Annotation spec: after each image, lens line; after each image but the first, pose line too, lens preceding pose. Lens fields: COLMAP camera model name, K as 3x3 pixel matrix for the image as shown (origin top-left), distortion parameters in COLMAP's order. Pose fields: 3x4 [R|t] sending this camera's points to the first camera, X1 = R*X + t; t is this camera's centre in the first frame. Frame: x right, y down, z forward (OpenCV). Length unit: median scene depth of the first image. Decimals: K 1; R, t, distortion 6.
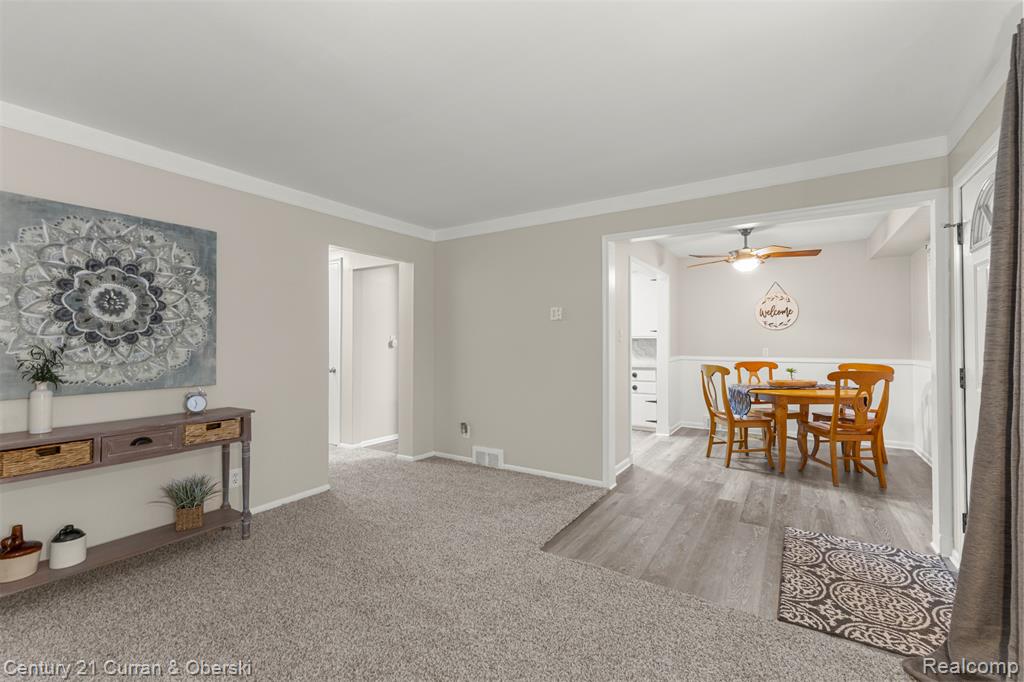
lens RADIAL K [[442.3, 0, 511.8], [0, 442.3, 334.7], [0, 0, 1]] dist [0.009846, 0.001234]
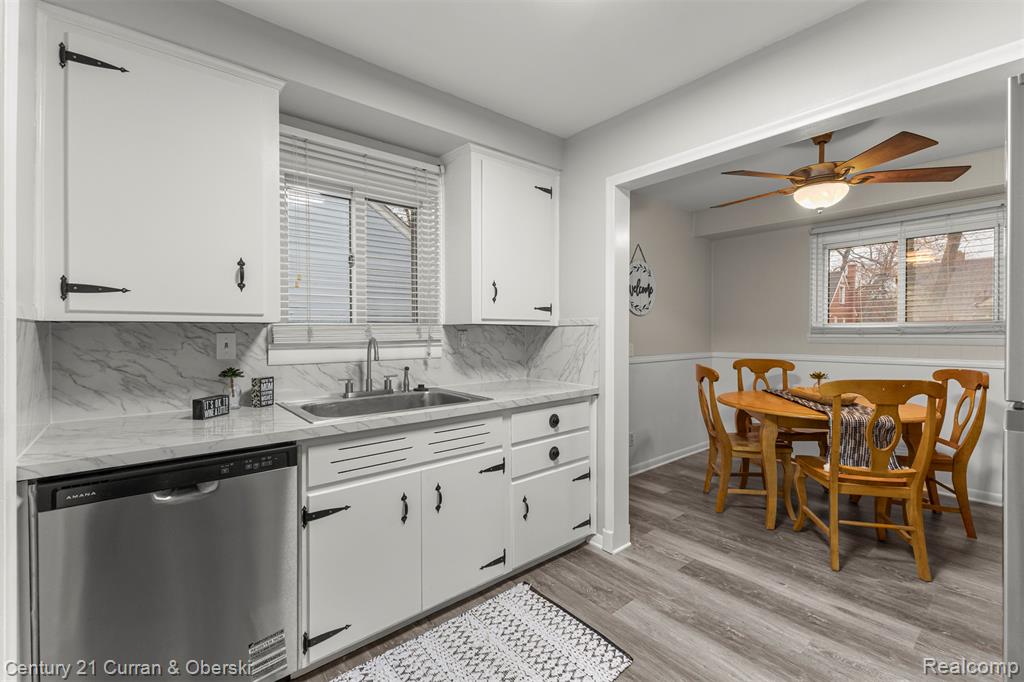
lens RADIAL K [[442.3, 0, 514.2], [0, 442.3, 334.7], [0, 0, 1]] dist [0.009846, 0.001234]
pose [[0.292811, -0.003060, 0.956165, -0.215689], [-0.010502, 0.999924, 0.006416, 0.033688], [-0.956113, -0.011920, 0.292757, 2.051097]]
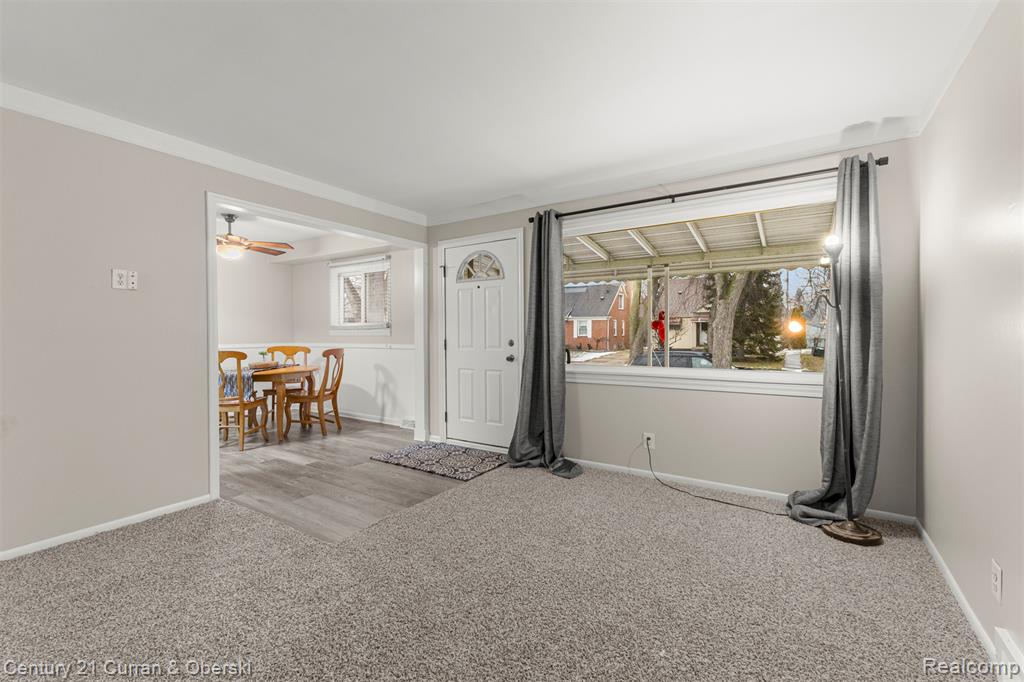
lens RADIAL K [[442.3, 0, 516.6], [0, 442.3, 337.6], [0, 0, 1]] dist [0.009846, 0.001234]
pose [[-0.003823, -0.007256, 0.999966, -0.834068], [-0.008695, 0.999936, 0.007223, 0.043440], [-0.999955, -0.008667, -0.003886, 0.595712]]
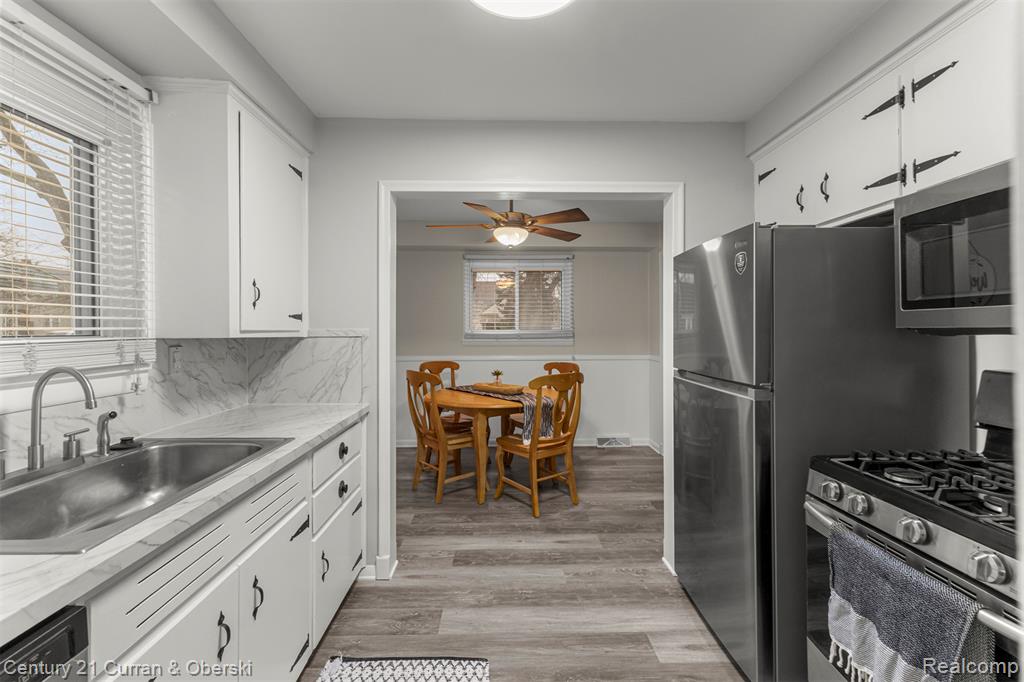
lens RADIAL K [[442.3, 0, 510.8], [0, 442.3, 329.8], [0, 0, 1]] dist [0.009846, 0.001234]
pose [[-0.560473, 0.005886, 0.828152, -0.138468], [-0.006610, 0.999911, -0.011580, 0.012351], [-0.828146, -0.011964, -0.560385, 2.404613]]
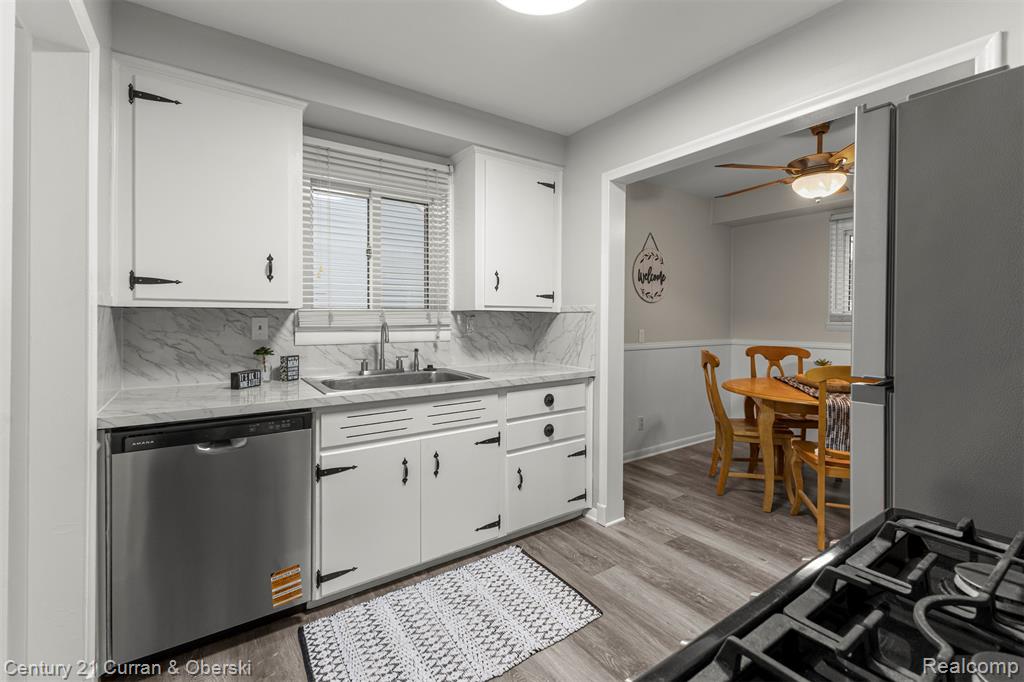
lens RADIAL K [[442.3, 0, 513.4], [0, 442.3, 323.7], [0, 0, 1]] dist [0.009846, 0.001234]
pose [[0.381049, -0.006678, 0.924531, -0.258664], [-0.015628, 0.999785, 0.013663, 0.033511], [-0.924423, -0.019655, 0.380863, 1.946245]]
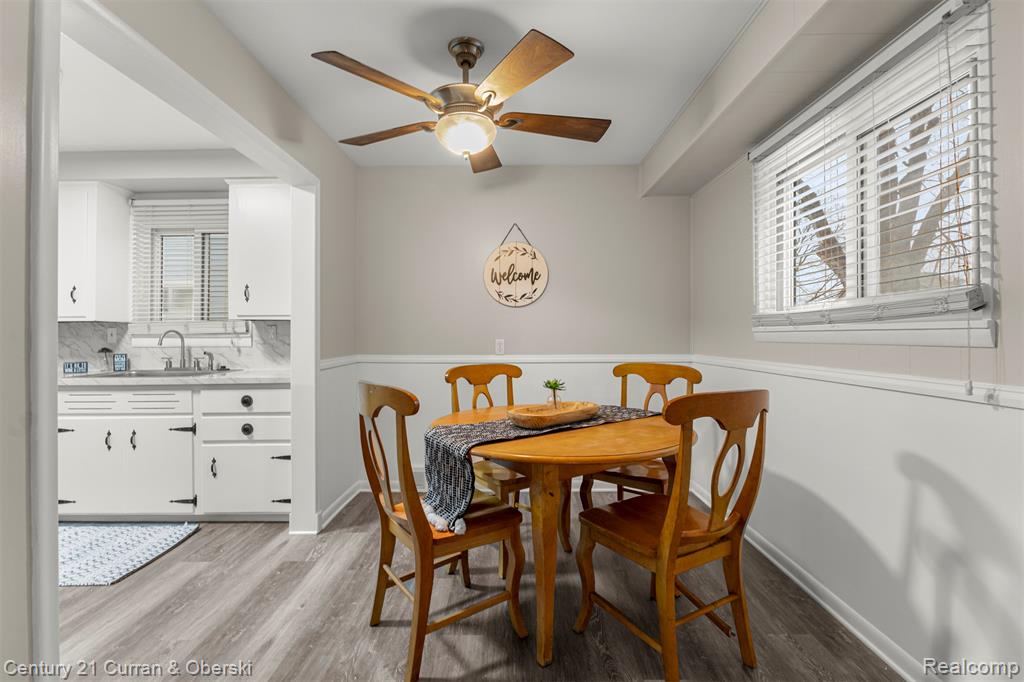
lens RADIAL K [[455.5, 0, 512.0], [0, 455.5, 334.2], [0, 0, 1]] dist [-0.004464, -0.000656]
pose [[0.842901, 0.000915, 0.538067, 0.569894], [-0.005940, 0.999953, 0.007604, 0.042184], [-0.538035, -0.009606, 0.842868, 1.050913]]
